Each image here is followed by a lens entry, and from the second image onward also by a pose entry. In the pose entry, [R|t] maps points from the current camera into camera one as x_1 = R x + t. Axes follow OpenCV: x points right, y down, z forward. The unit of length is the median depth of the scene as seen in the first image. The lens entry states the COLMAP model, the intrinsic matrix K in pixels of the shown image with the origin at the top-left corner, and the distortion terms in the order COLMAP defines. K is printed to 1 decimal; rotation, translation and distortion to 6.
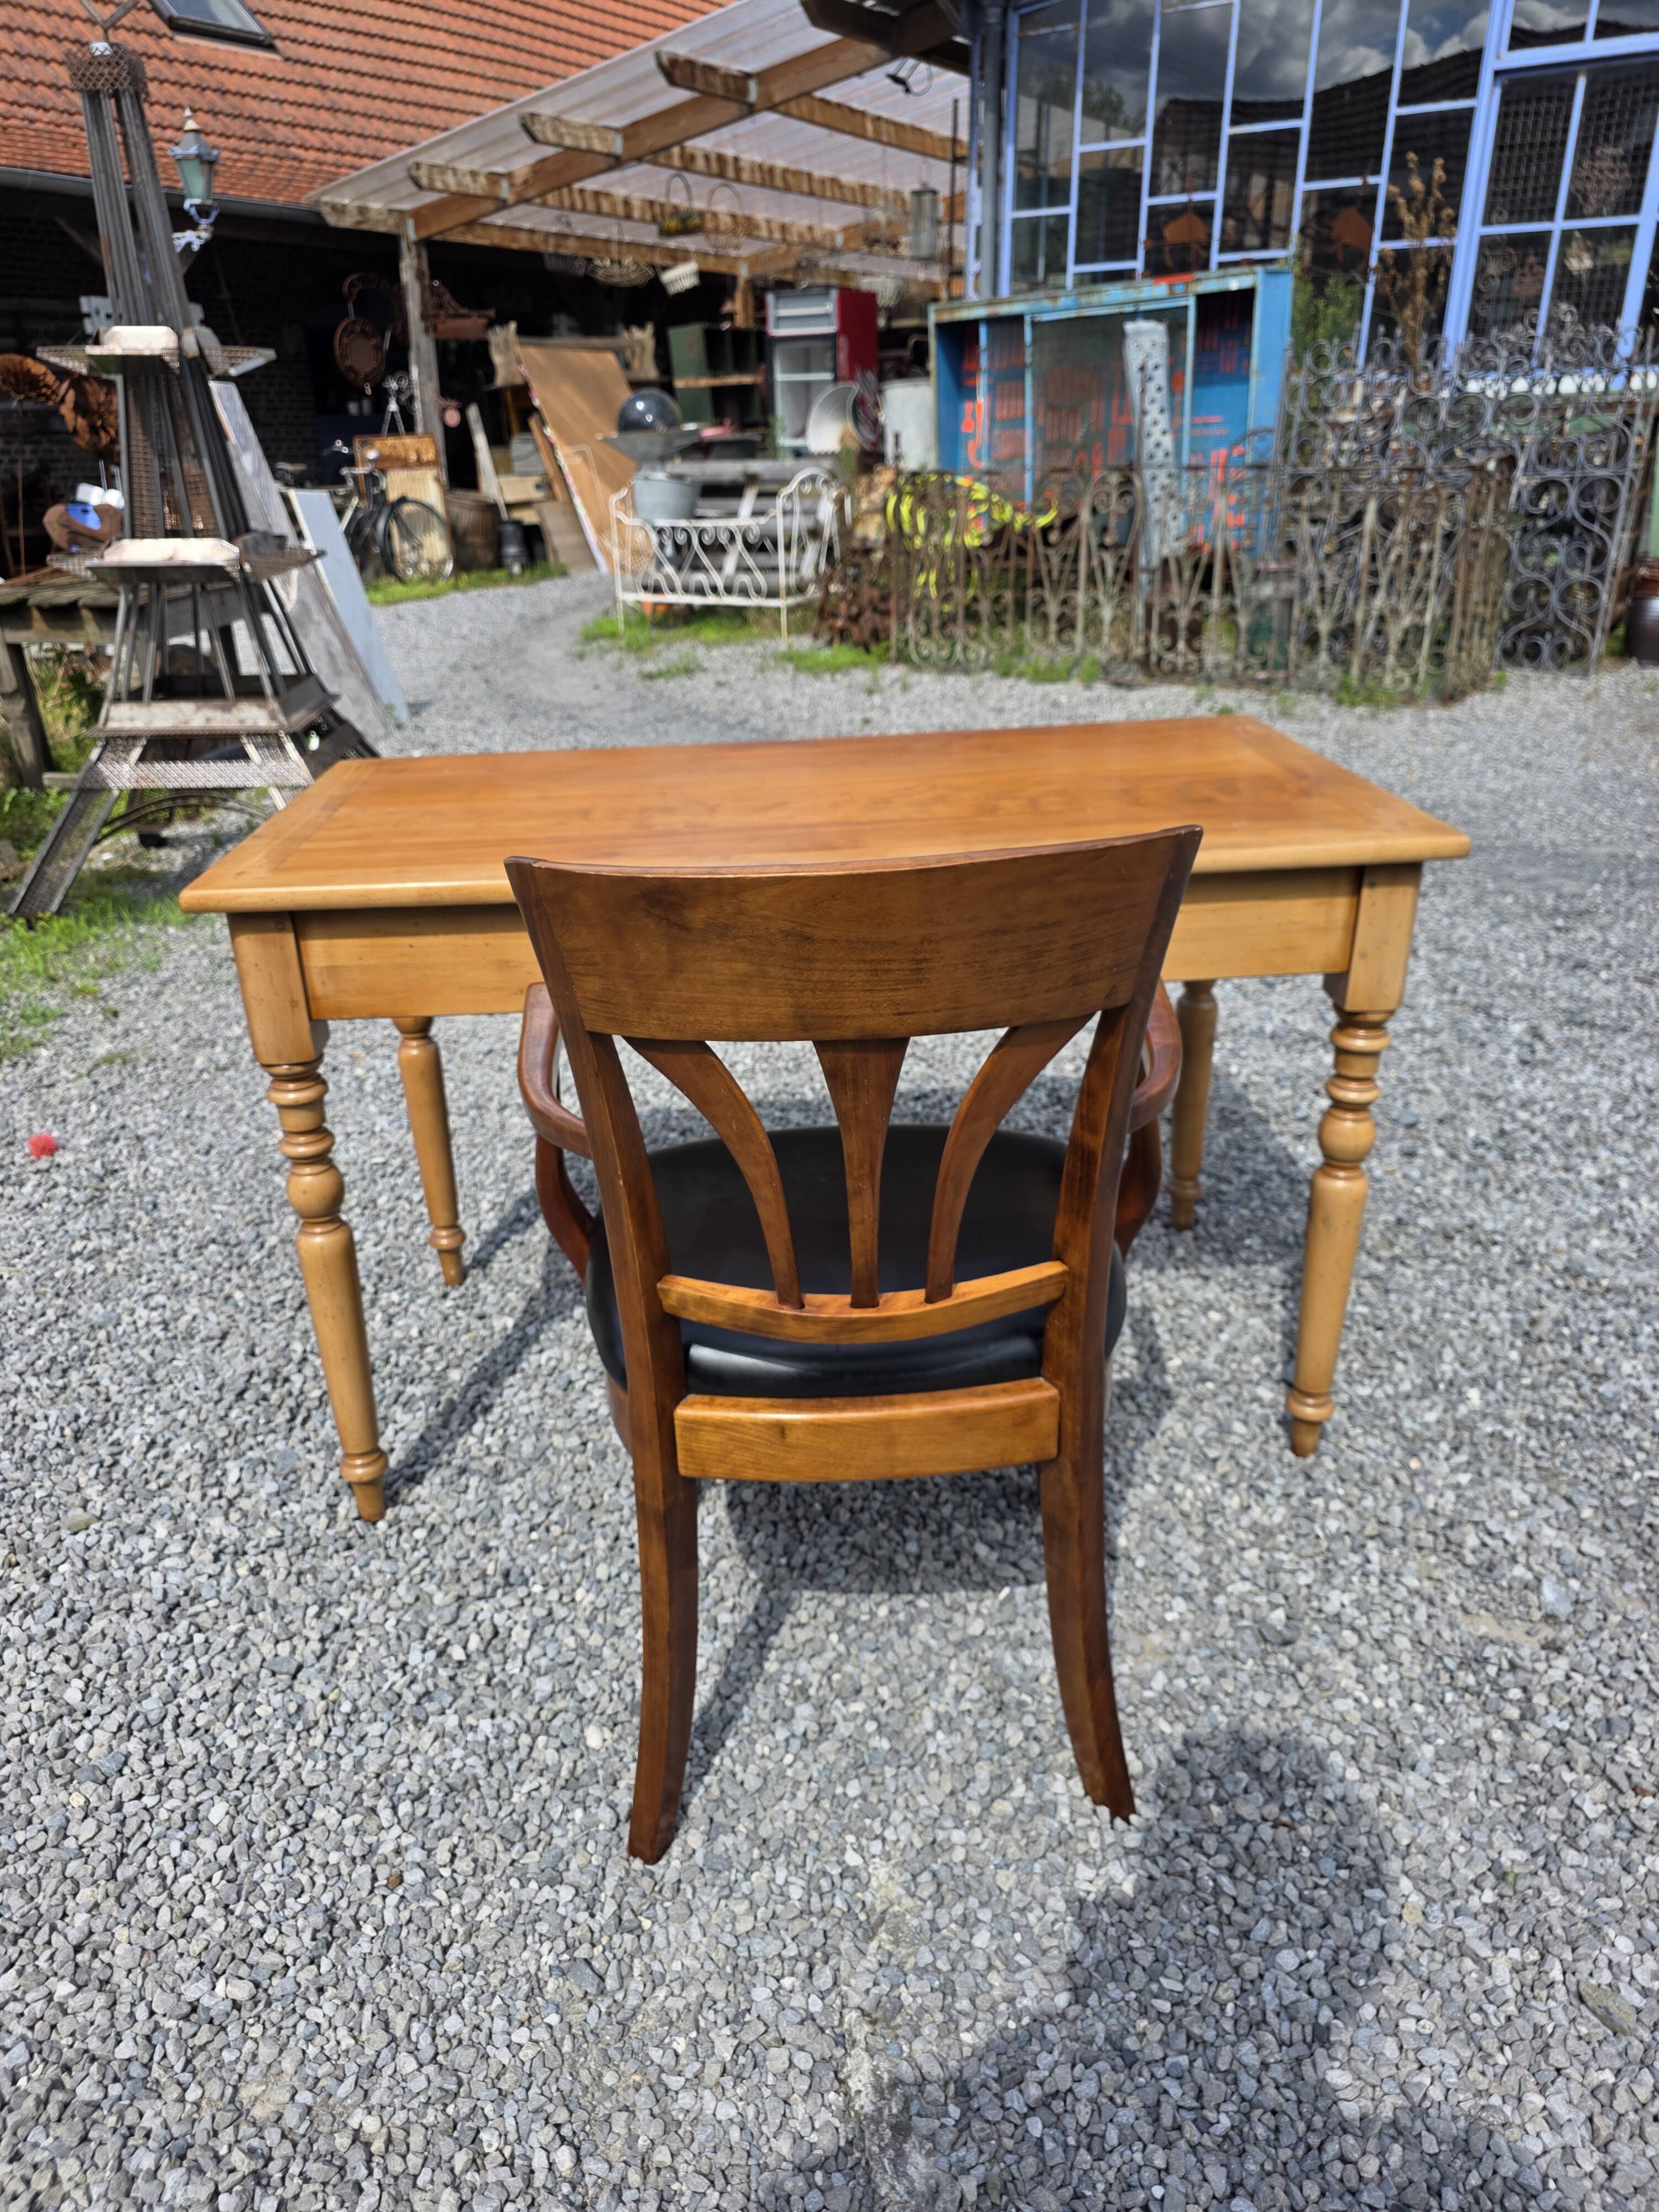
lens RADIAL K [[1487.3, 0, 821.1], [0, 1487.3, 1087.4], [0, 0, 1]] dist [0.020494, -0.014777]
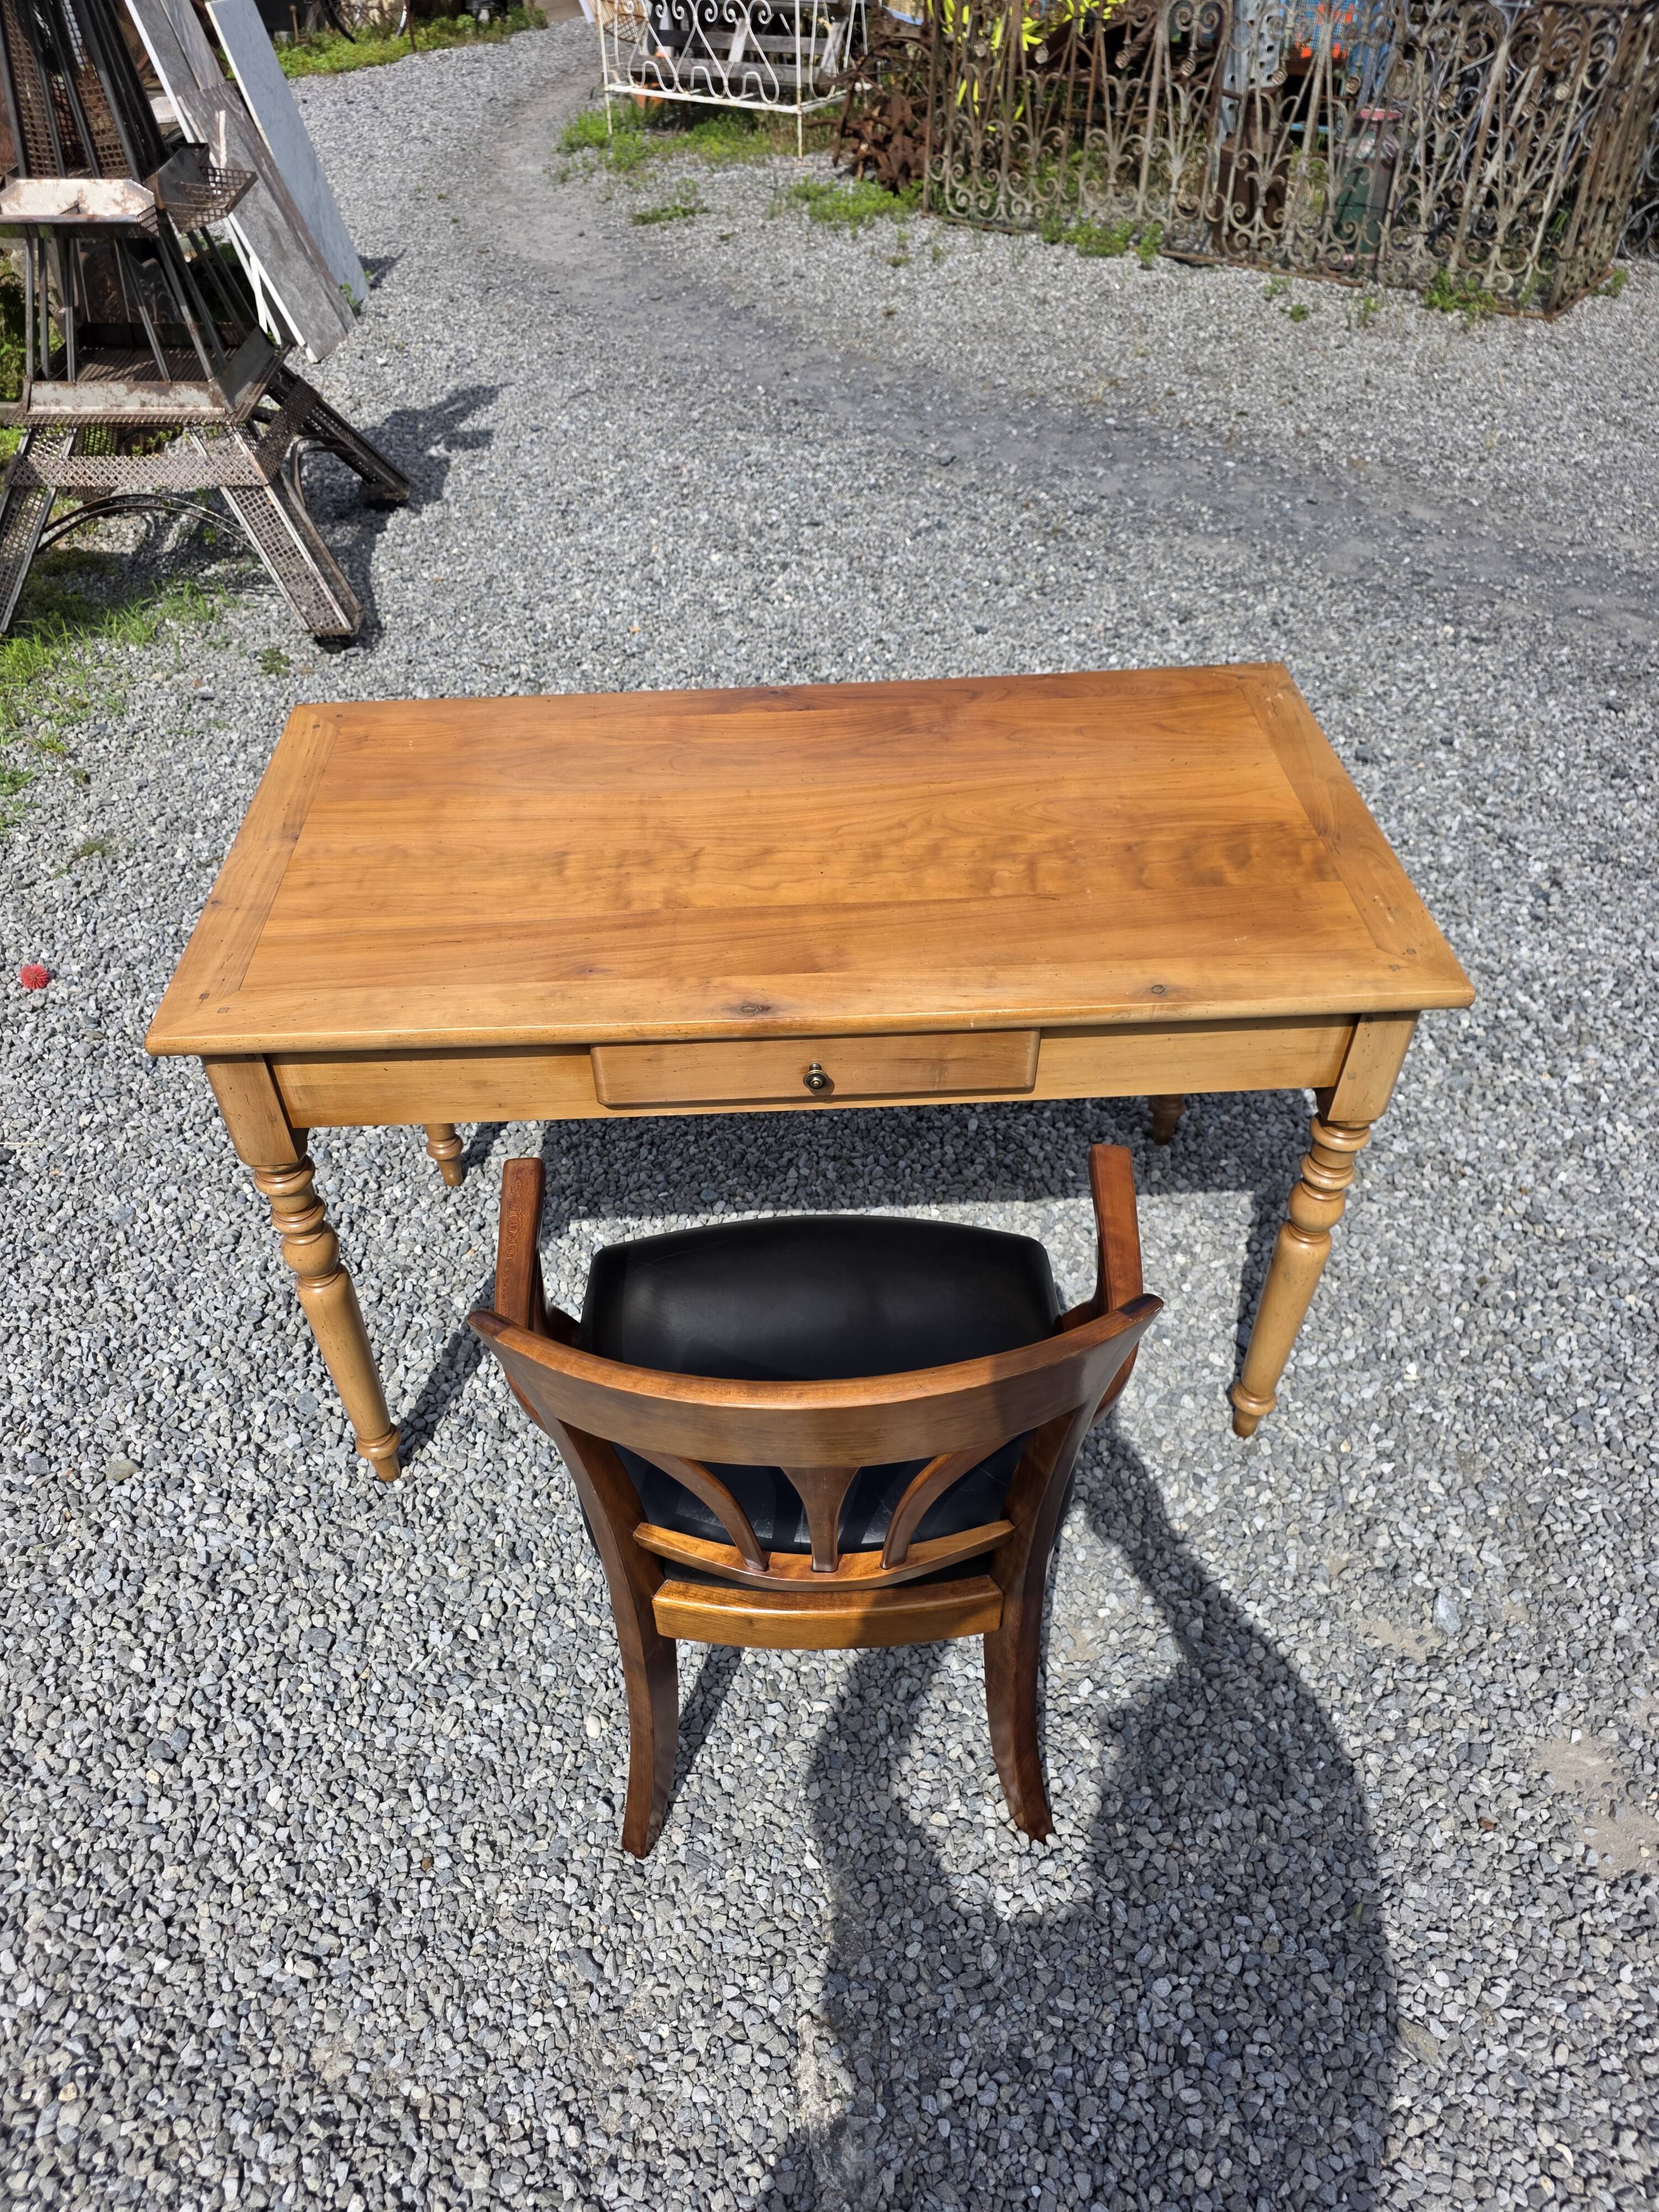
lens RADIAL K [[1481.9, 0, 822.3], [0, 1481.9, 1097.0], [0, 0, 1]] dist [0.033482, -0.024058]
pose [[0.999704, 0.024275, -0.001659, 0.015980], [-0.022441, 0.946234, 0.322704, -0.402064], [0.009403, -0.322571, 0.946499, 0.064562]]
